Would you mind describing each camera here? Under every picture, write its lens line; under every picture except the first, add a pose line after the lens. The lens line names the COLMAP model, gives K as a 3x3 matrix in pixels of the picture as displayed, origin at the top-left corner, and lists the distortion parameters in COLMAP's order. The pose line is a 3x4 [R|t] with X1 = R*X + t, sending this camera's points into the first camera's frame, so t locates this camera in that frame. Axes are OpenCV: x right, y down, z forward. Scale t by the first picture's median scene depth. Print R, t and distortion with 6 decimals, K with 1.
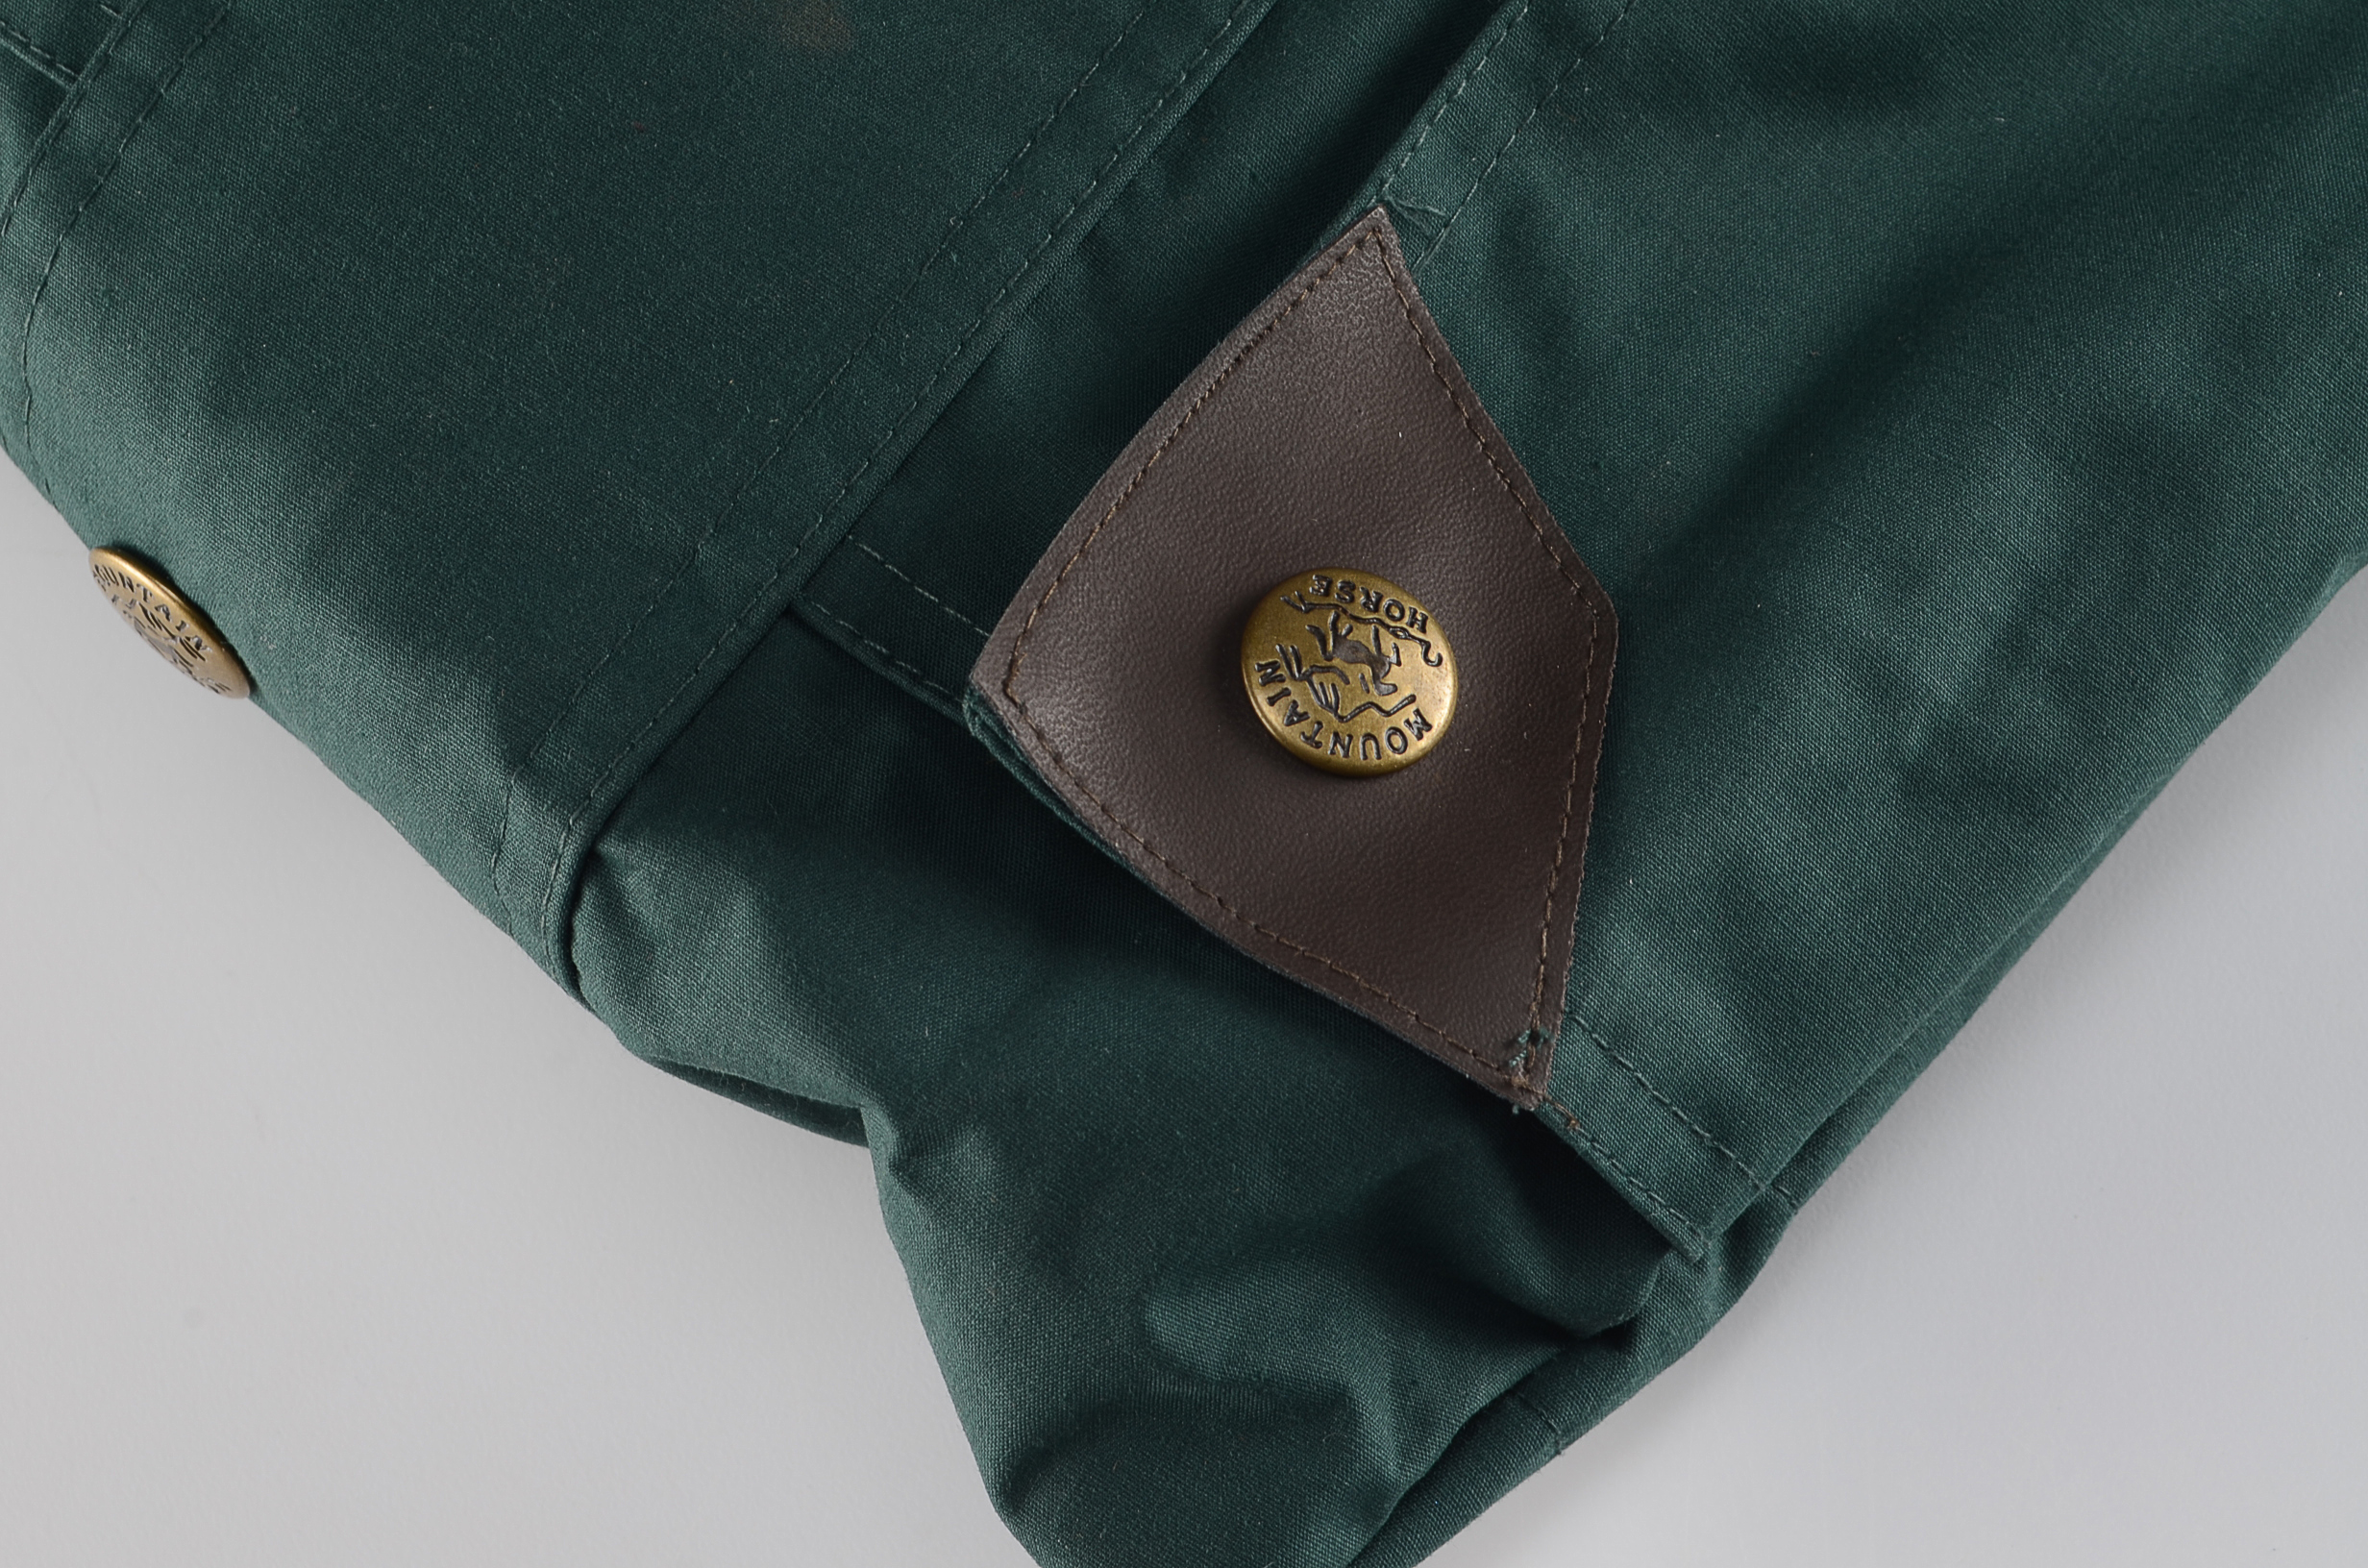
lens RADIAL K [[5355.7, 0, 1184.0], [0, 5355.7, 784.0], [0, 0, 1]] dist [0.021650, 0.070225]
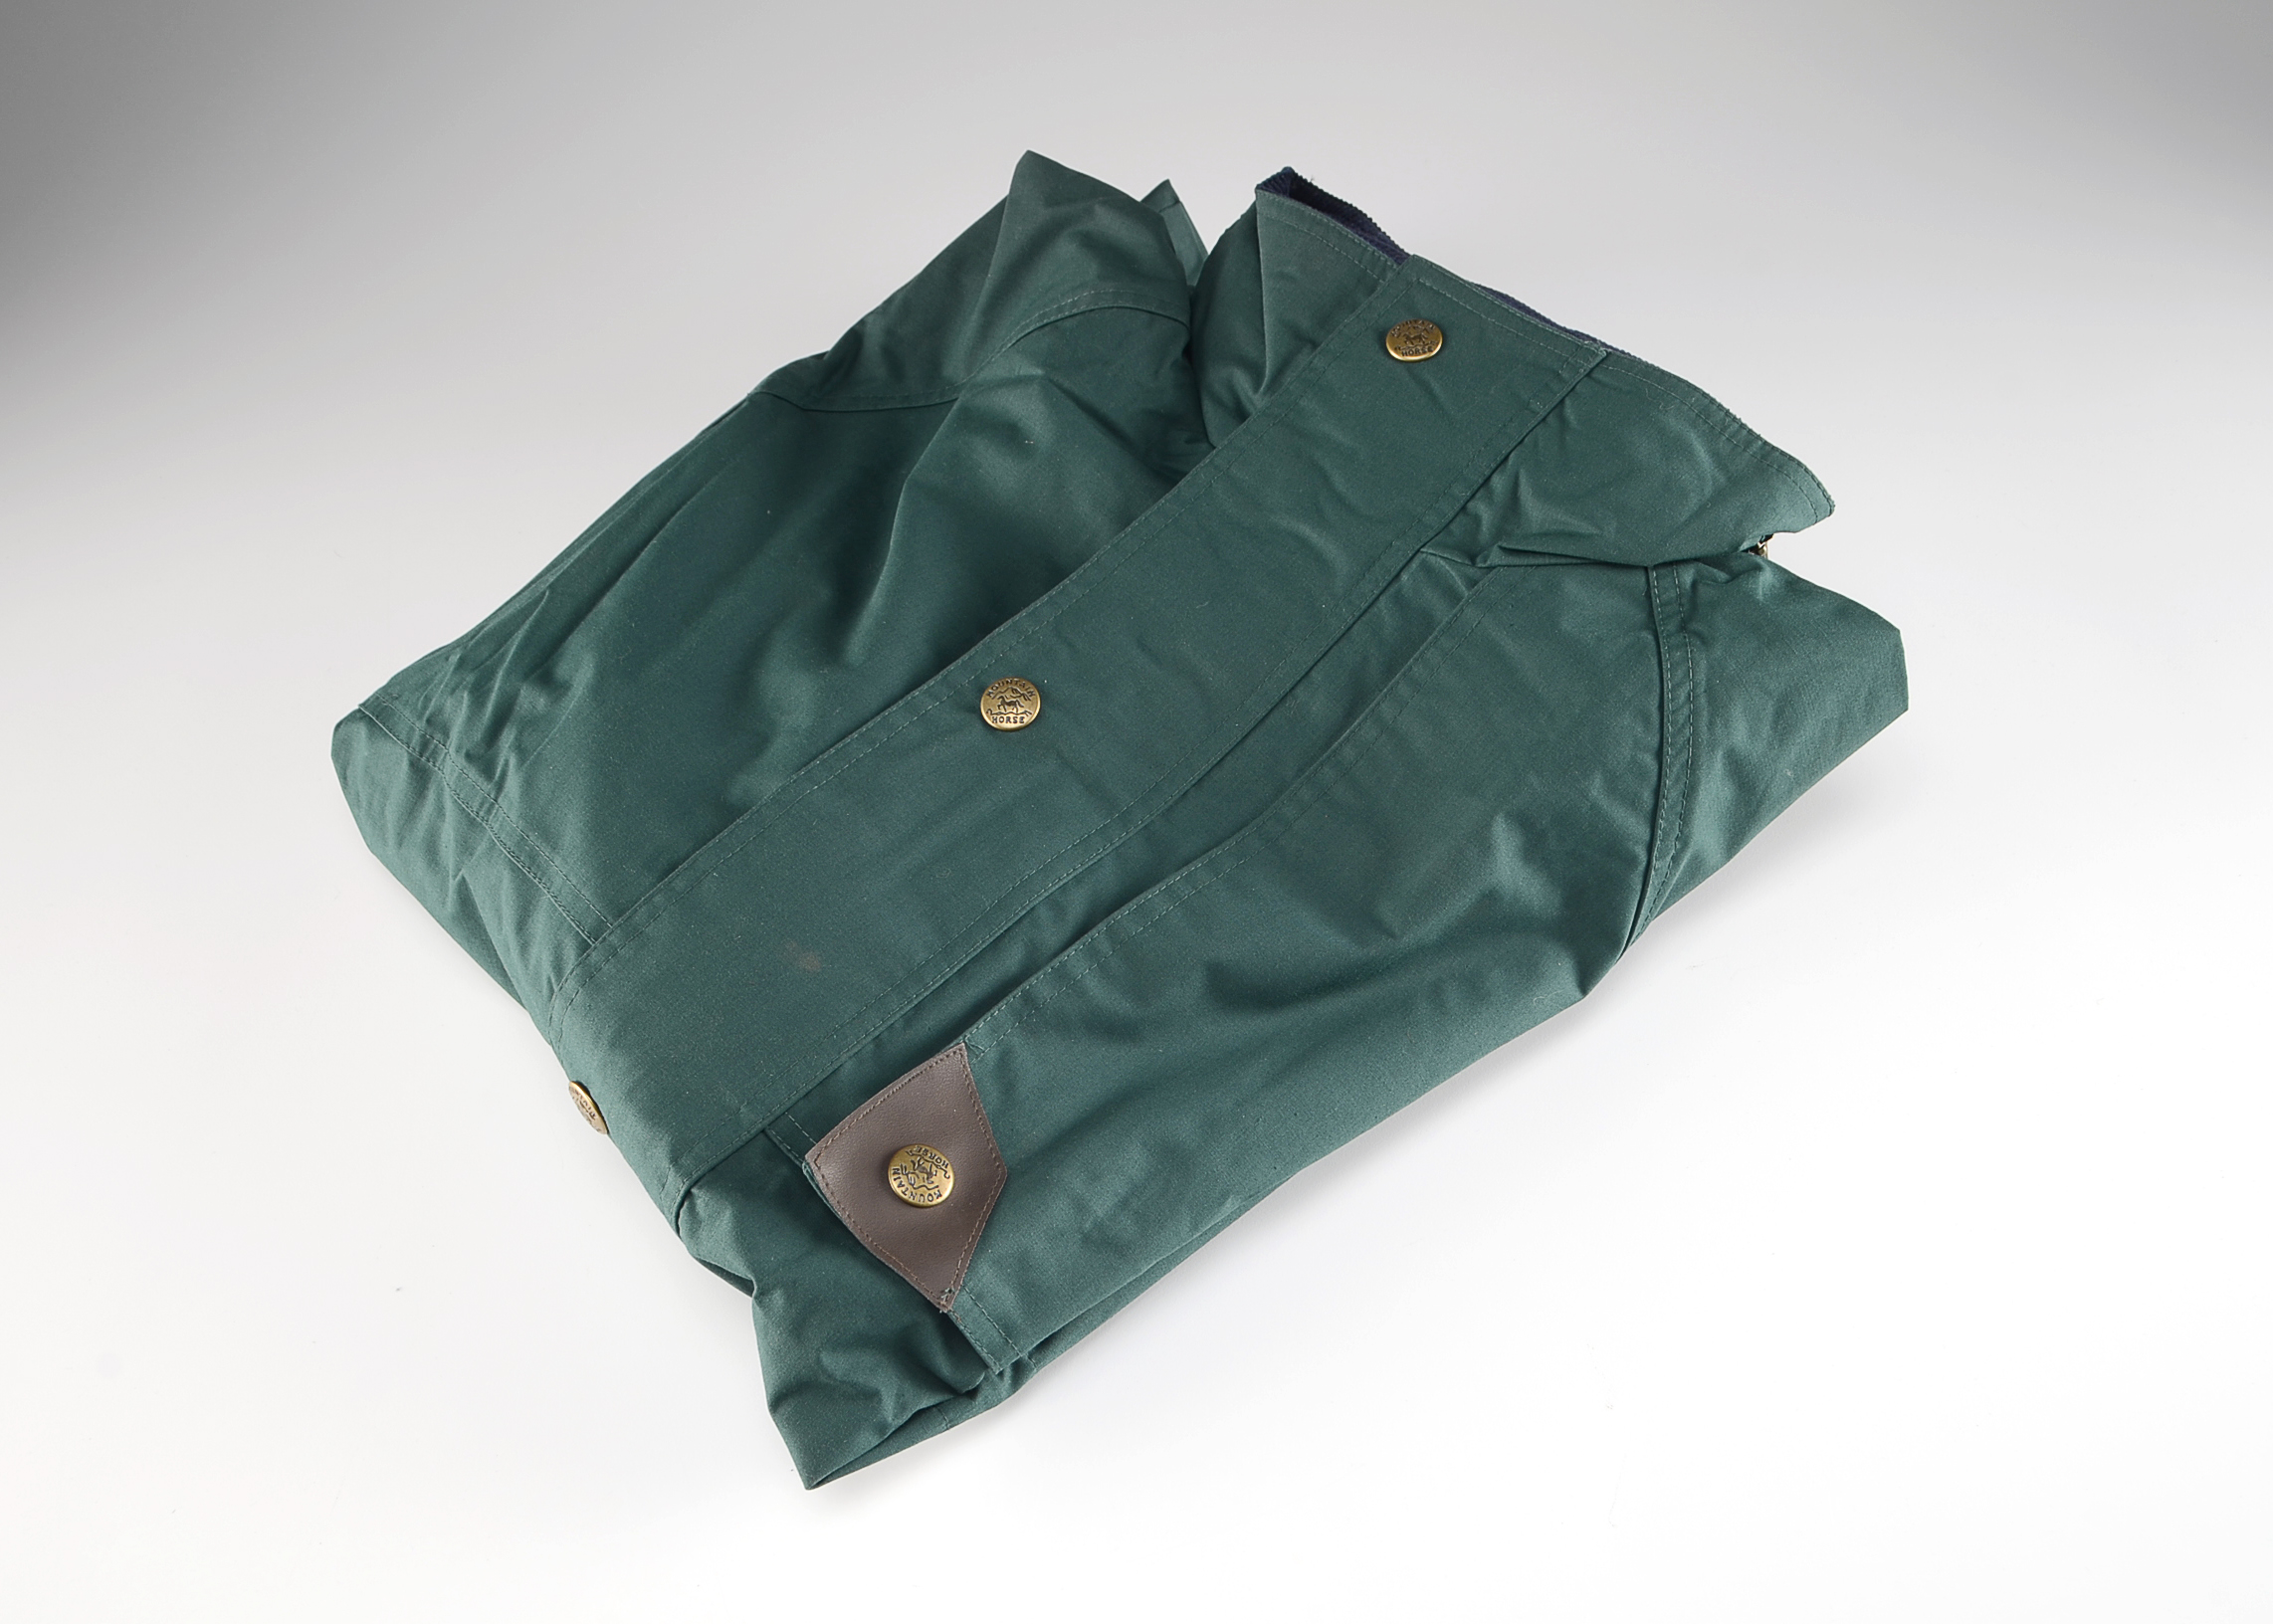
lens RADIAL K [[2161.2, 0, 1136.5], [0, 2161.2, 812.0], [0, 0, 1]] dist [-0.113871, 0.001495]
pose [[0.986604, 0.161412, -0.023638, 0.155774], [-0.162334, 0.957080, -0.240094, 0.061256], [-0.016130, 0.240715, 0.970462, -0.350302]]
